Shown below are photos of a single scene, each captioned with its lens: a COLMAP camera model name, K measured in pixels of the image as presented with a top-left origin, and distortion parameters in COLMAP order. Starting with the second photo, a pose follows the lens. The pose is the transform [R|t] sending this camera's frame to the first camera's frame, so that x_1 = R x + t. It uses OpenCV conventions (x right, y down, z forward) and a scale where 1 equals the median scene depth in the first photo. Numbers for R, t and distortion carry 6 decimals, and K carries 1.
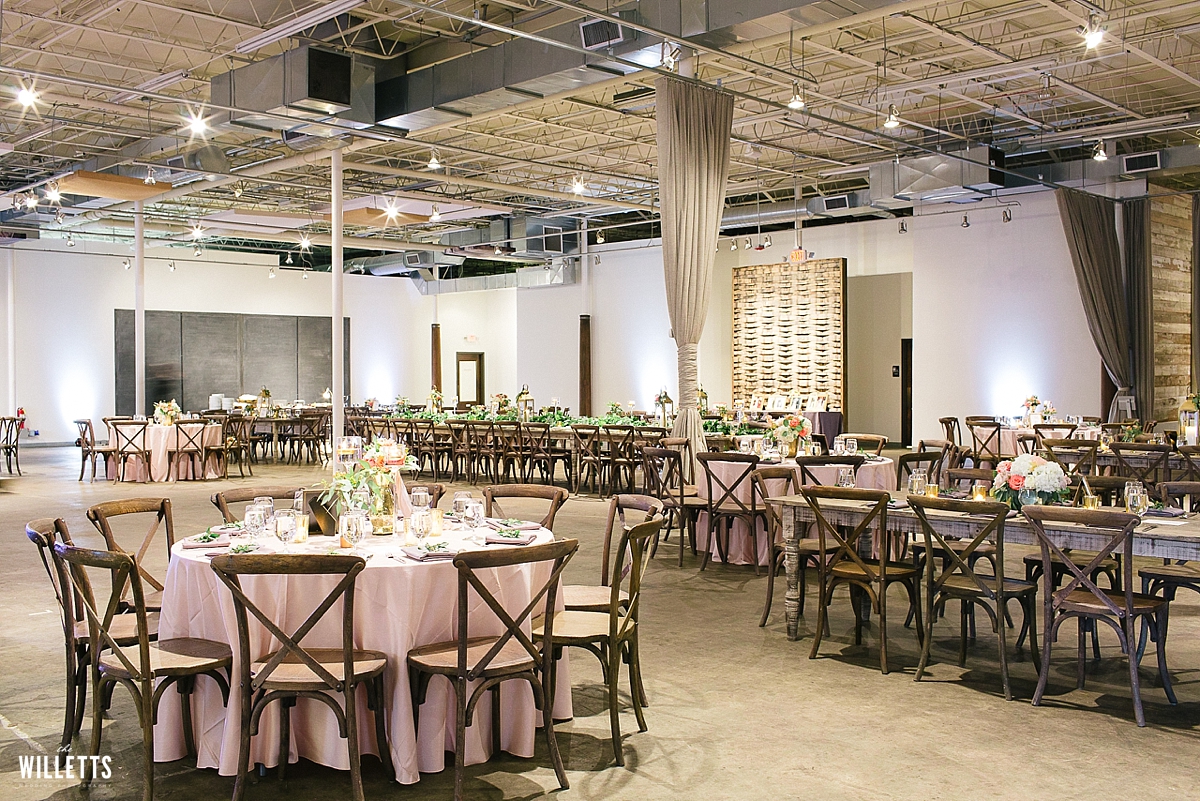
lens RADIAL K [[1179.6, 0, 591.3], [0, 1179.6, 396.3], [0, 0, 1]] dist [0.016967, 0.000000]
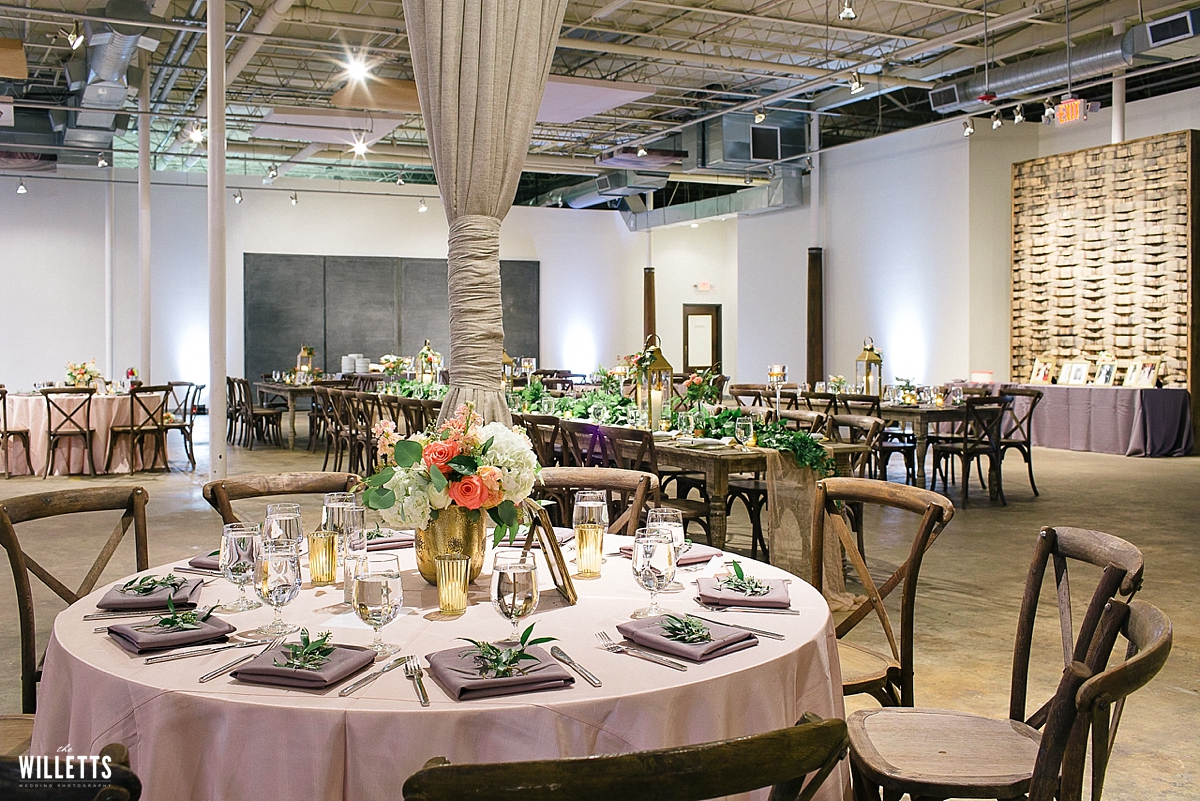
lens RADIAL K [[1179.6, 0, 580.9], [0, 1179.6, 355.8], [0, 0, 1]] dist [0.016967, 0.000000]
pose [[0.940541, 0.006480, -0.339619, 0.121450], [-0.008380, 0.999956, -0.004130, 0.001385], [0.339577, 0.006731, 0.940554, 0.320238]]
